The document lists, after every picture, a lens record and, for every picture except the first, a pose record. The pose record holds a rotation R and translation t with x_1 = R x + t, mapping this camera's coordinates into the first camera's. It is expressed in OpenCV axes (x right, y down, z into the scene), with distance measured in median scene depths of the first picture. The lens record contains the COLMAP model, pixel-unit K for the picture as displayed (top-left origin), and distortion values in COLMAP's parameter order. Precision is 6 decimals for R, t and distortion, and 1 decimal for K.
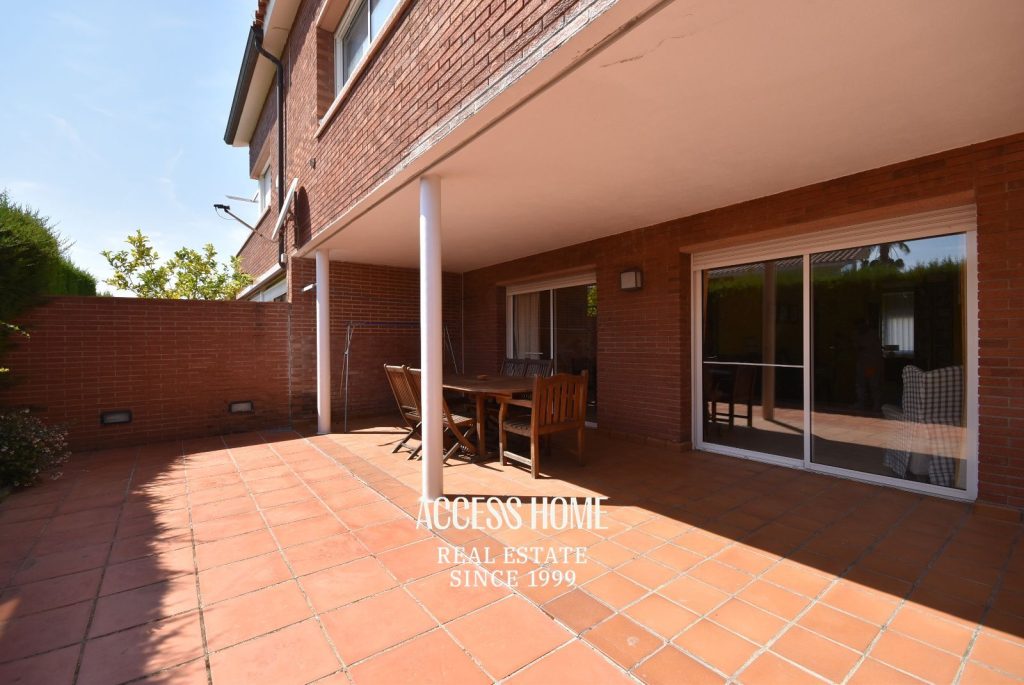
lens RADIAL K [[443.7, 0, 507.1], [0, 443.7, 344.9], [0, 0, 1]] dist [0.023178, -0.020854]
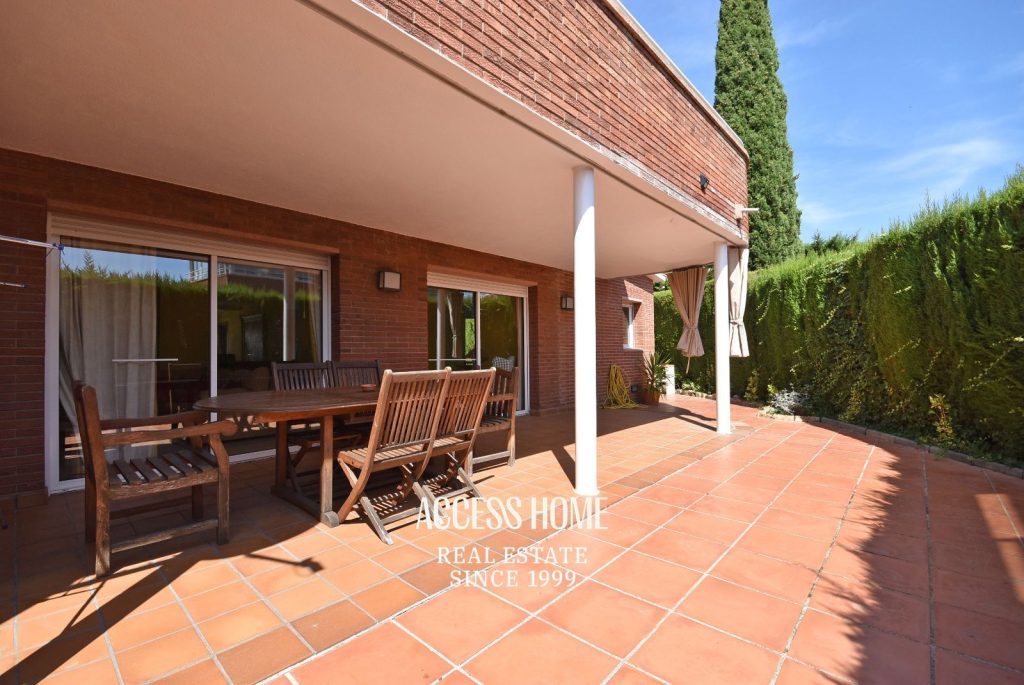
lens RADIAL K [[443.7, 0, 507.1], [0, 443.7, 344.9], [0, 0, 1]] dist [0.023178, -0.020854]
pose [[-0.181226, 0.023566, 0.983159, -1.020013], [0.013589, 0.999677, -0.021457, 0.033701], [-0.983348, 0.009472, -0.181488, 1.240120]]
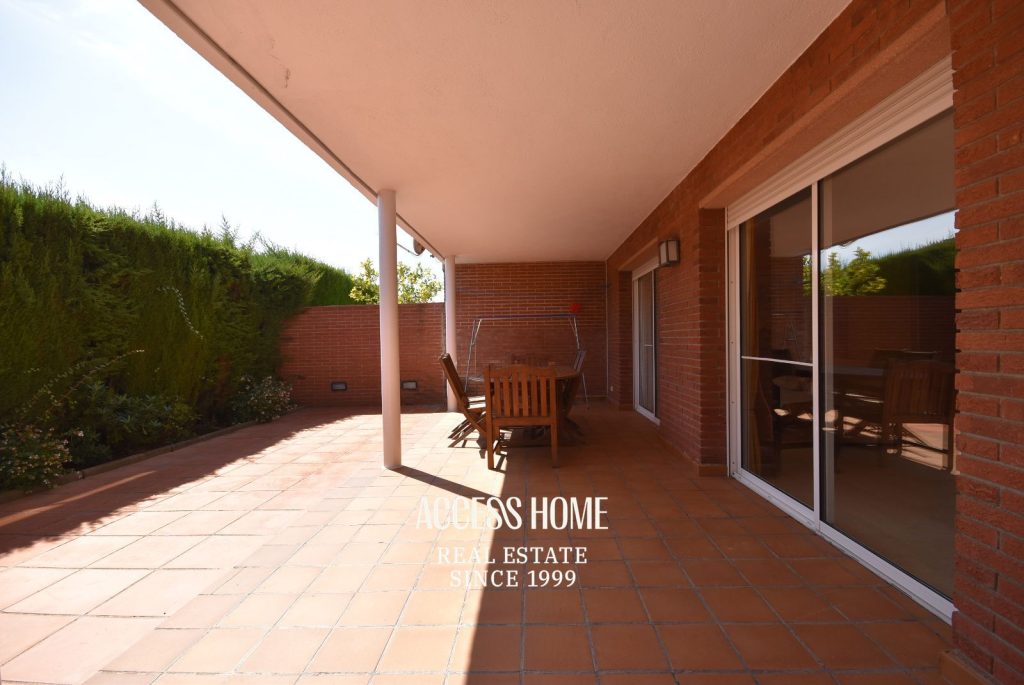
lens RADIAL K [[458.1, 0, 512.0], [0, 458.1, 342.5], [0, 0, 1]] dist [0.029776, -0.022036]
pose [[0.774847, 0.000434, -0.632148, 0.760457], [0.006780, 0.999937, 0.008997, 0.008336], [0.632112, -0.011257, 0.774795, 0.239384]]
